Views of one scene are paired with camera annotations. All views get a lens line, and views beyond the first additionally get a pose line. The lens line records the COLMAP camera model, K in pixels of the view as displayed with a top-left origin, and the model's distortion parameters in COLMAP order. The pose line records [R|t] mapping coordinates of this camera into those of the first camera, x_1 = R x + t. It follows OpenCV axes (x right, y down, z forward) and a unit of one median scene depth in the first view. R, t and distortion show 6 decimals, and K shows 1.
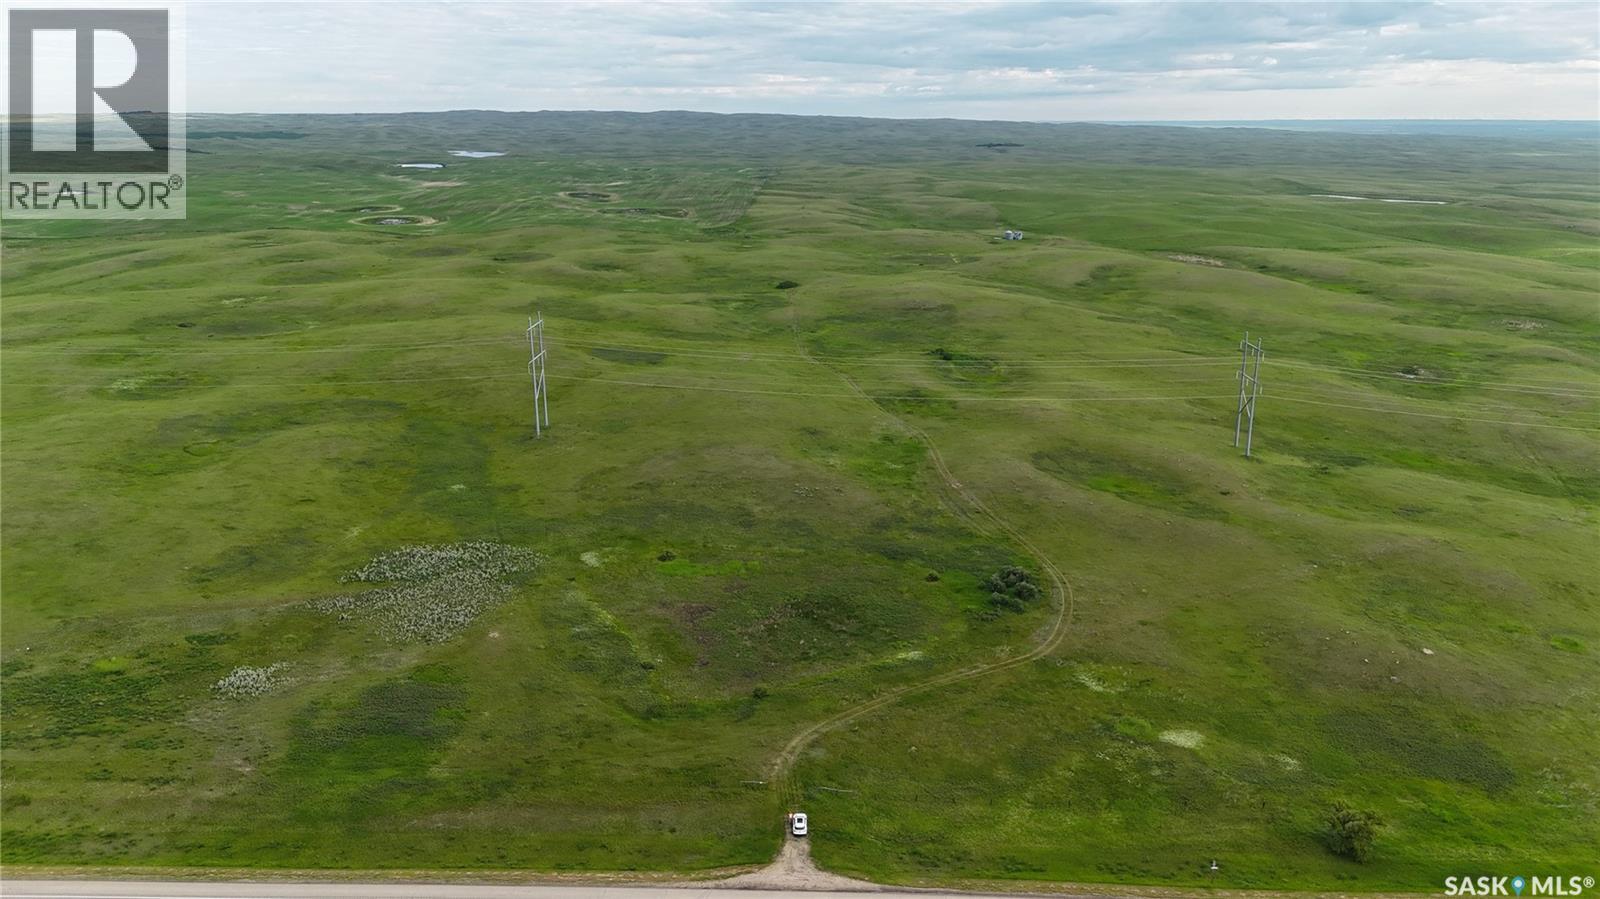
lens RADIAL K [[1174.2, 0, 810.4], [0, 1174.2, 453.5], [0, 0, 1]] dist [0.071536, -0.063169]
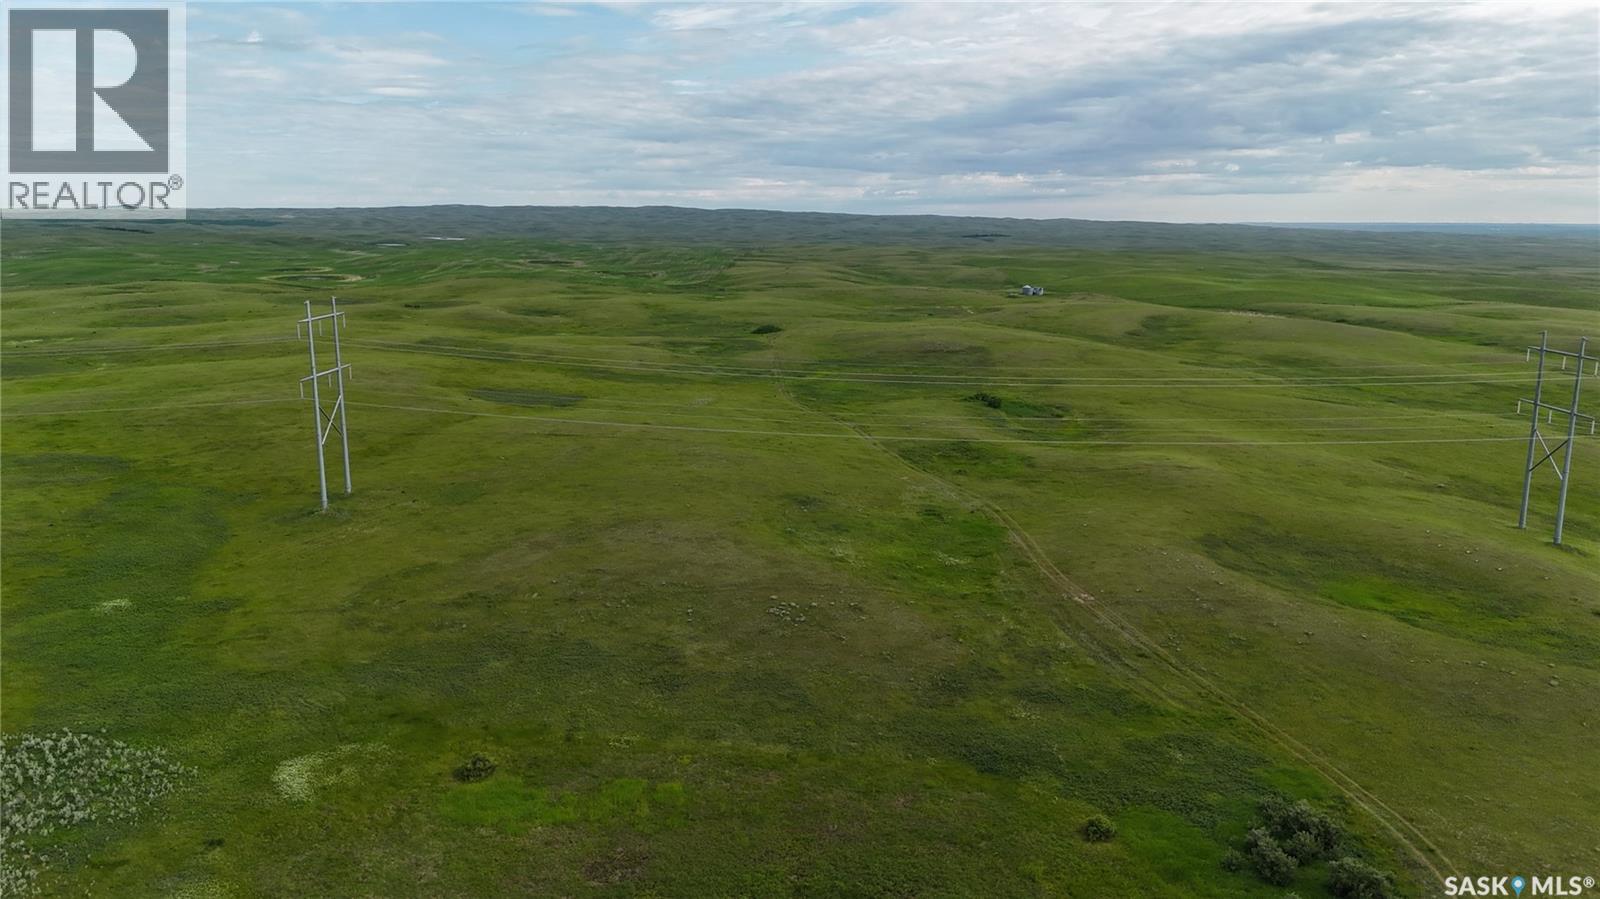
lens RADIAL K [[1174.2, 0, 810.4], [0, 1174.2, 453.5], [0, 0, 1]] dist [0.071536, -0.063169]
pose [[0.999909, -0.000125, 0.013518, -0.001970], [0.001214, 0.996748, -0.080571, 0.004122], [-0.013464, 0.080580, 0.996657, 0.363599]]
